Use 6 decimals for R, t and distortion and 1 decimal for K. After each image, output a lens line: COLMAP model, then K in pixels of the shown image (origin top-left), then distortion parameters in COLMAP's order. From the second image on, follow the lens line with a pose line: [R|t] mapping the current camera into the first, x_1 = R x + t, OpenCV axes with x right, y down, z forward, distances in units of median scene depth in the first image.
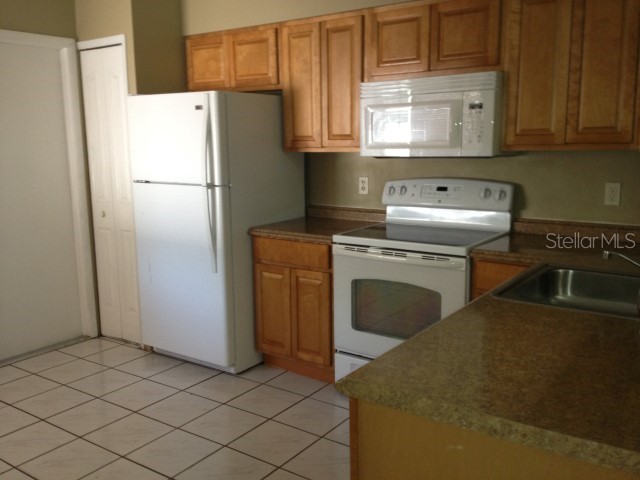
lens RADIAL K [[611.3, 0, 320.0], [0, 611.3, 240.0], [0, 0, 1]] dist [0.138051, -0.003716]
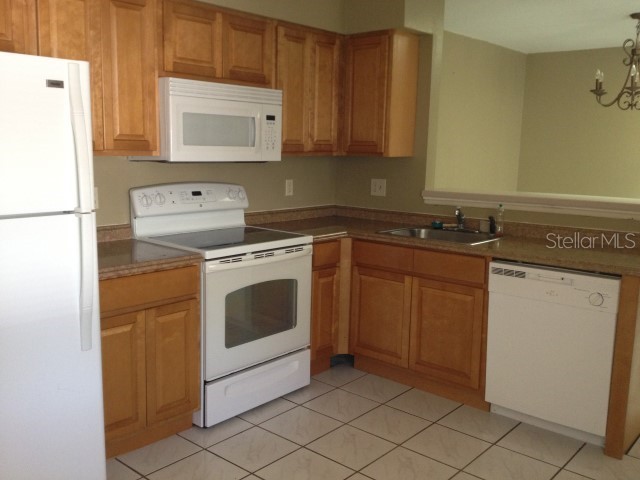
lens RADIAL K [[611.3, 0, 320.0], [0, 611.3, 240.0], [0, 0, 1]] dist [0.138051, -0.003716]
pose [[0.092841, -0.140063, 0.985780, -0.858543], [0.144914, 0.981415, 0.125795, -0.115758], [-0.985079, 0.131174, 0.111412, 0.768008]]
